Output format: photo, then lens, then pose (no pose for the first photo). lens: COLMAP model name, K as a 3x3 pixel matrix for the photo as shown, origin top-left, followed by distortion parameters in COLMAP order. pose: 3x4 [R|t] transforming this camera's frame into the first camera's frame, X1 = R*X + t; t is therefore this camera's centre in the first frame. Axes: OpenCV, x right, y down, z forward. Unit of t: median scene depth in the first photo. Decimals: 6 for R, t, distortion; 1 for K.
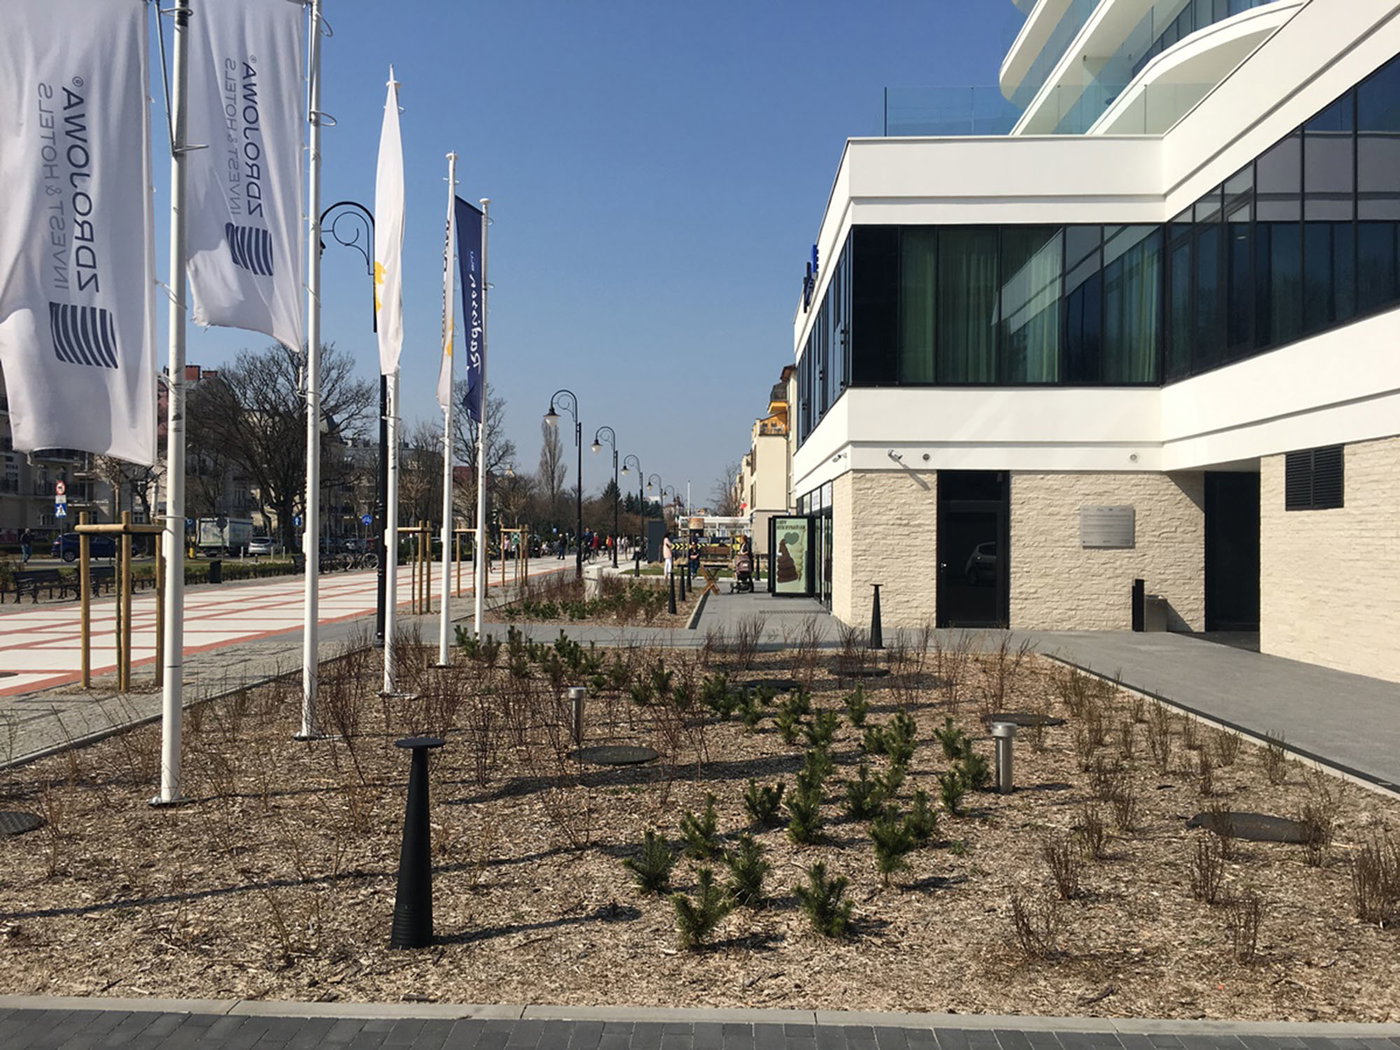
lens RADIAL K [[1175.4, 0, 704.7], [0, 1175.4, 528.5], [0, 0, 1]] dist [0.070115, -0.098568]
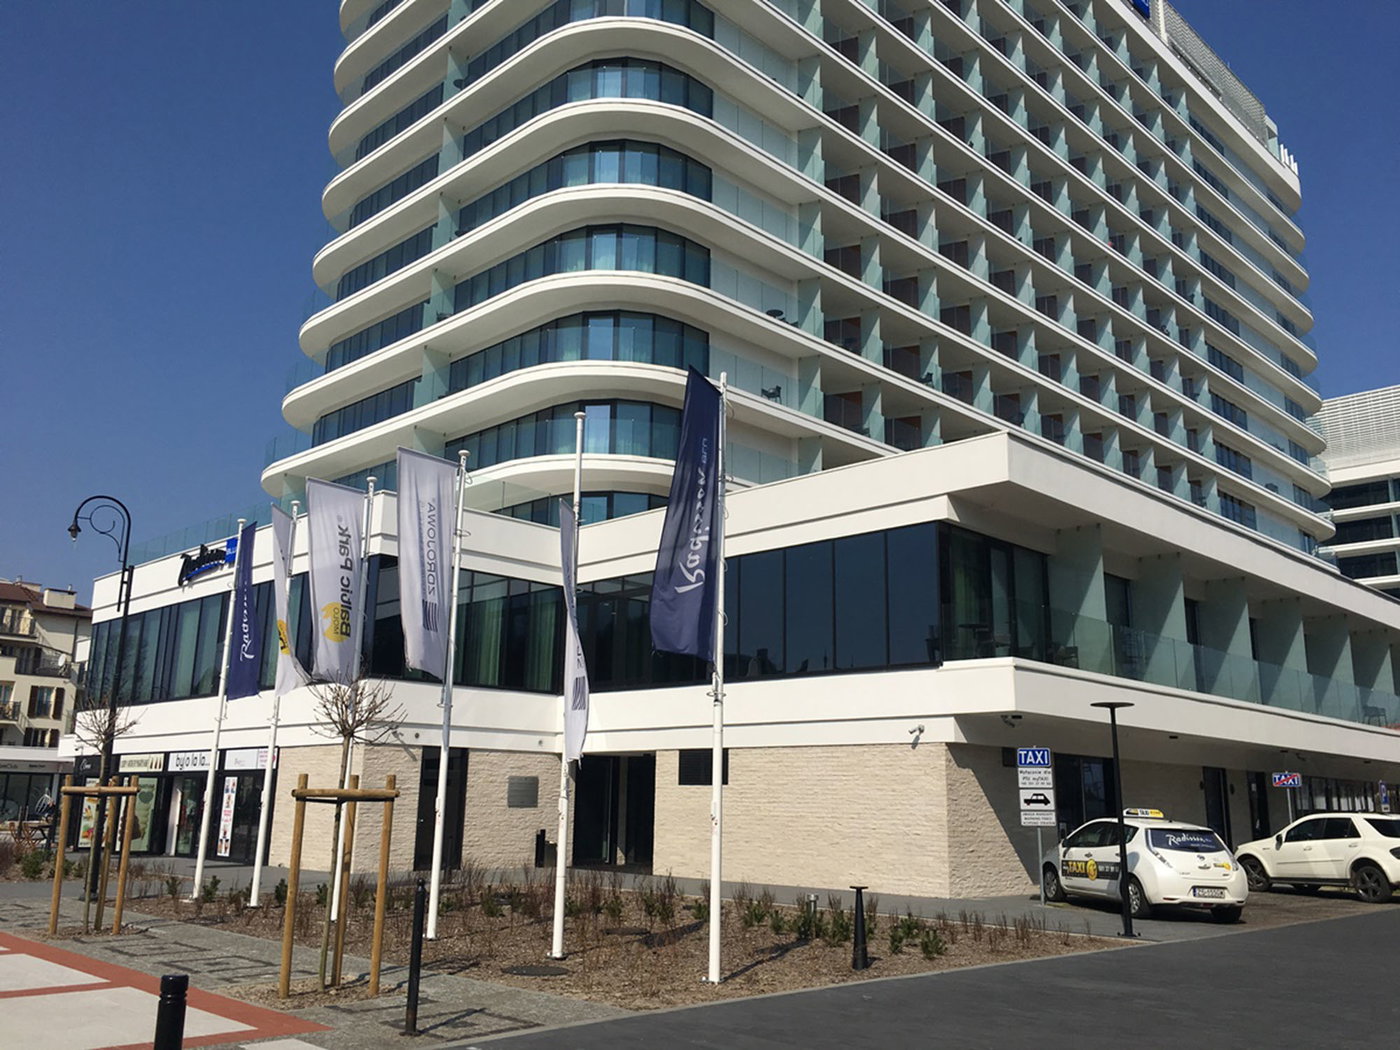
lens RADIAL K [[1175.4, 0, 715.0], [0, 1175.4, 526.9], [0, 0, 1]] dist [0.070115, -0.098568]
pose [[0.659567, 0.176957, 0.730518, -0.598845], [-0.018100, 0.975350, -0.219922, -0.003483], [-0.751428, 0.131830, 0.646512, -0.131633]]
